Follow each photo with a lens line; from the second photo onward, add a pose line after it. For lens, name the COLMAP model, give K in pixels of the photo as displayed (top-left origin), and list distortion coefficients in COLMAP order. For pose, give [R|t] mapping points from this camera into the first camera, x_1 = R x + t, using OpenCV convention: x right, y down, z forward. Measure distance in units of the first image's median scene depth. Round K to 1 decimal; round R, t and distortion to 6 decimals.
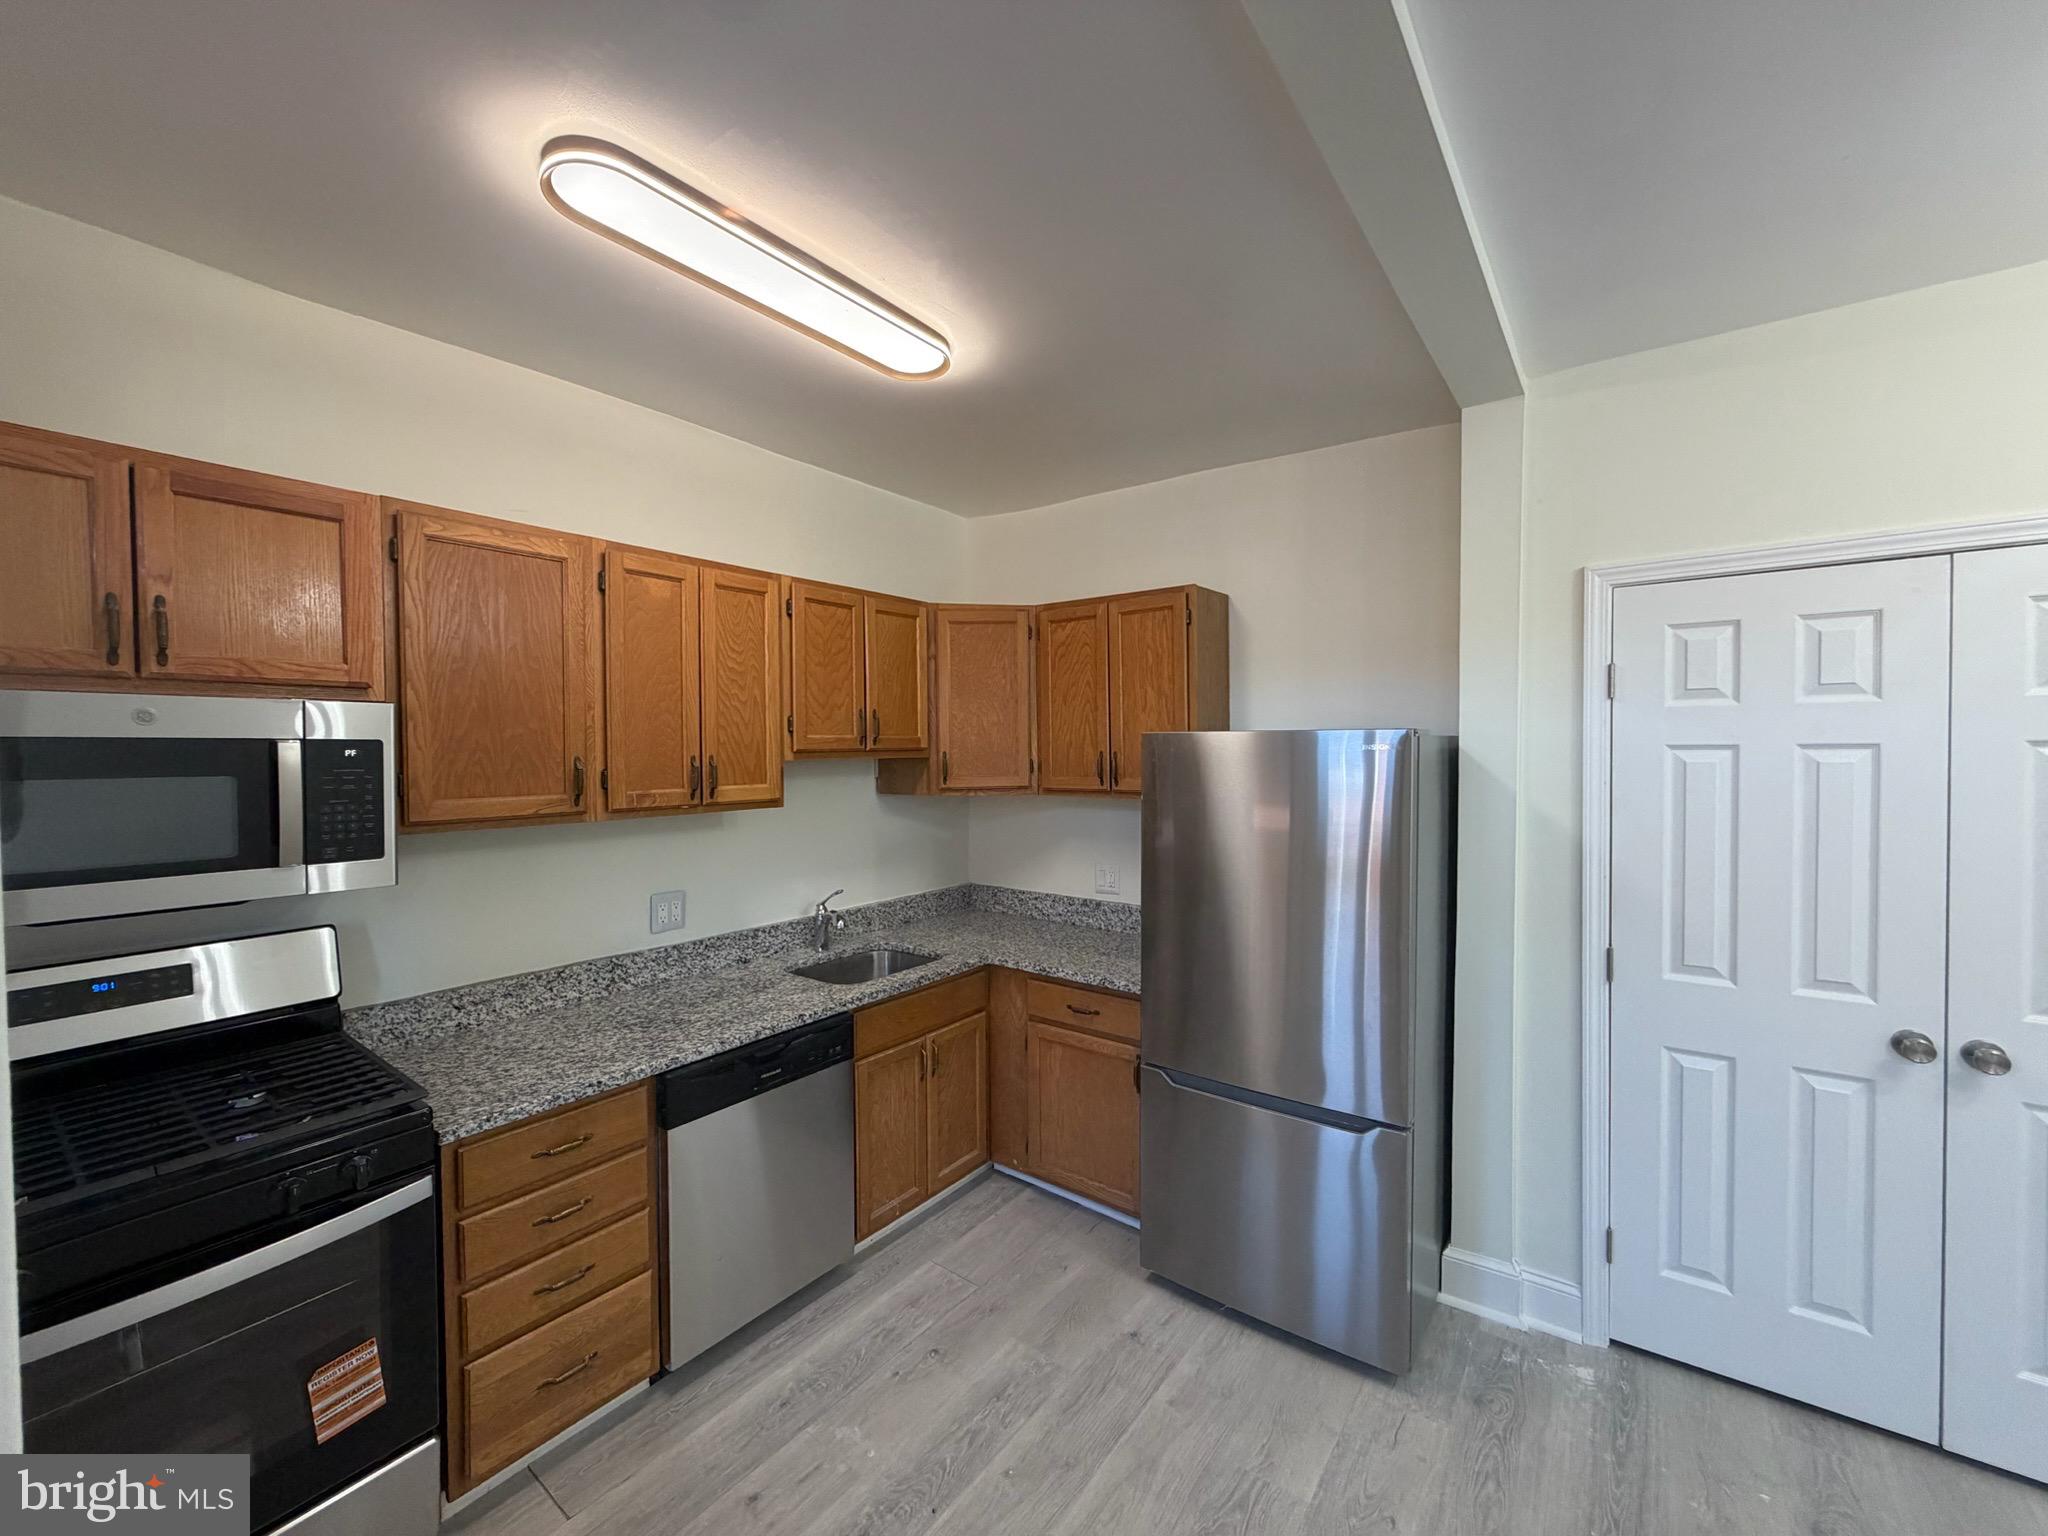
lens RADIAL K [[813.2, 0, 1016.2], [0, 813.2, 768.4], [0, 0, 1]] dist [-0.003292, 0.000397]
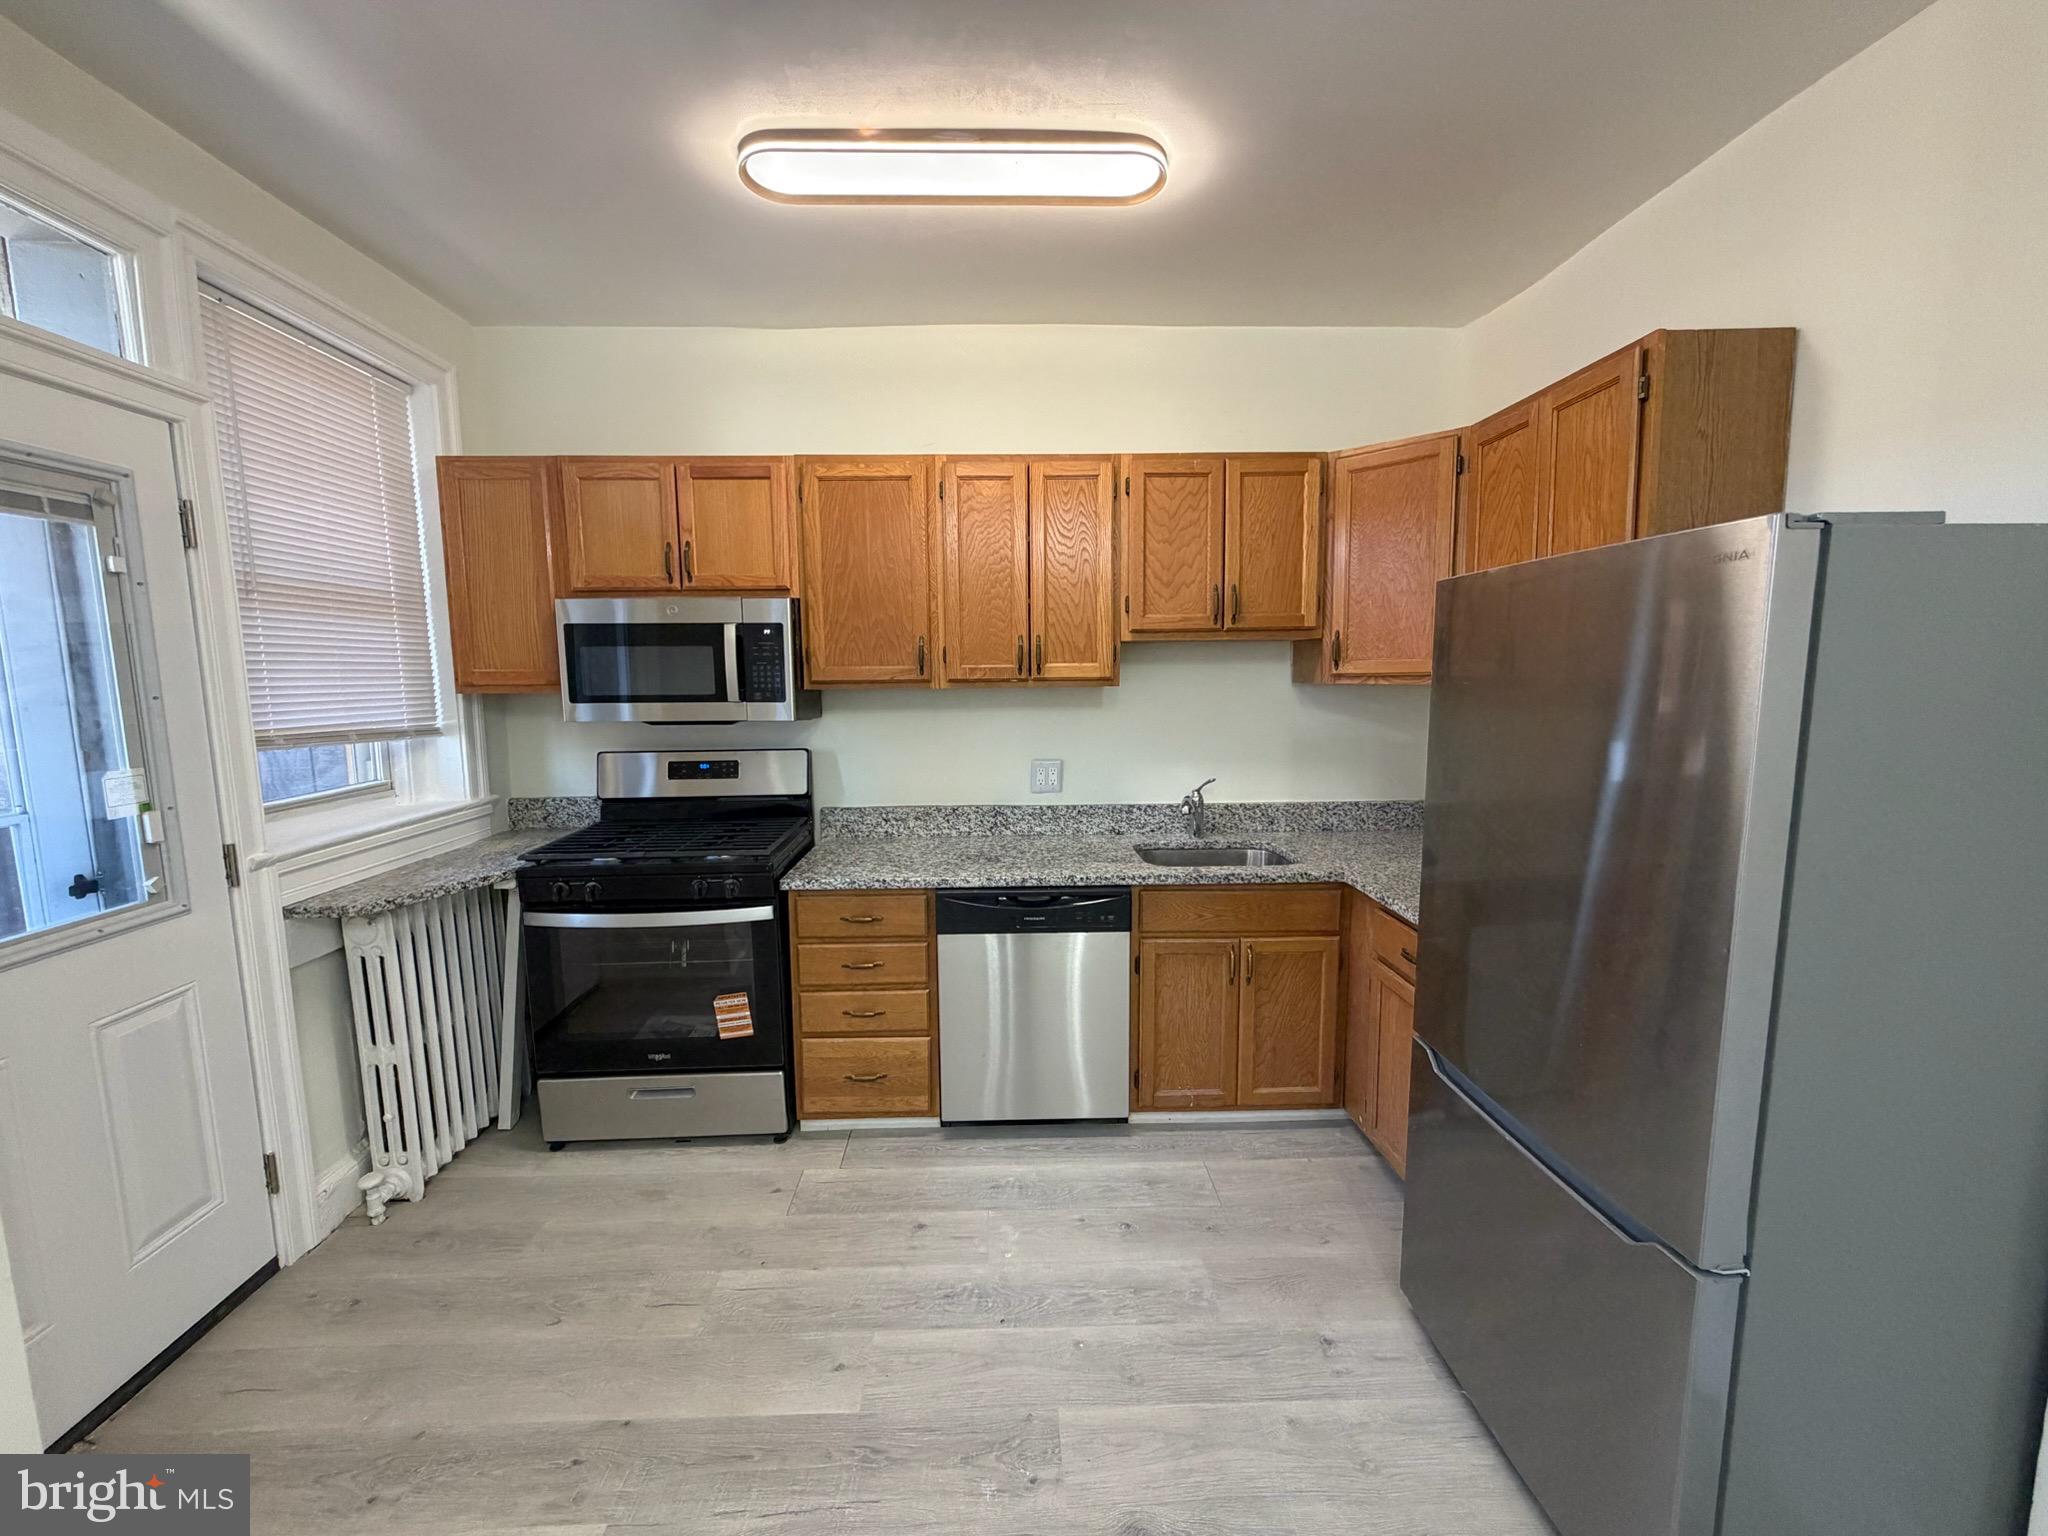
lens RADIAL K [[813.2, 0, 1012.9], [0, 813.2, 767.9], [0, 0, 1]] dist [-0.003292, 0.000397]
pose [[0.629766, 0.090433, -0.771503, 0.511535], [-0.013290, 0.994309, 0.105701, 0.050855], [0.776671, -0.056313, 0.627384, 0.281822]]
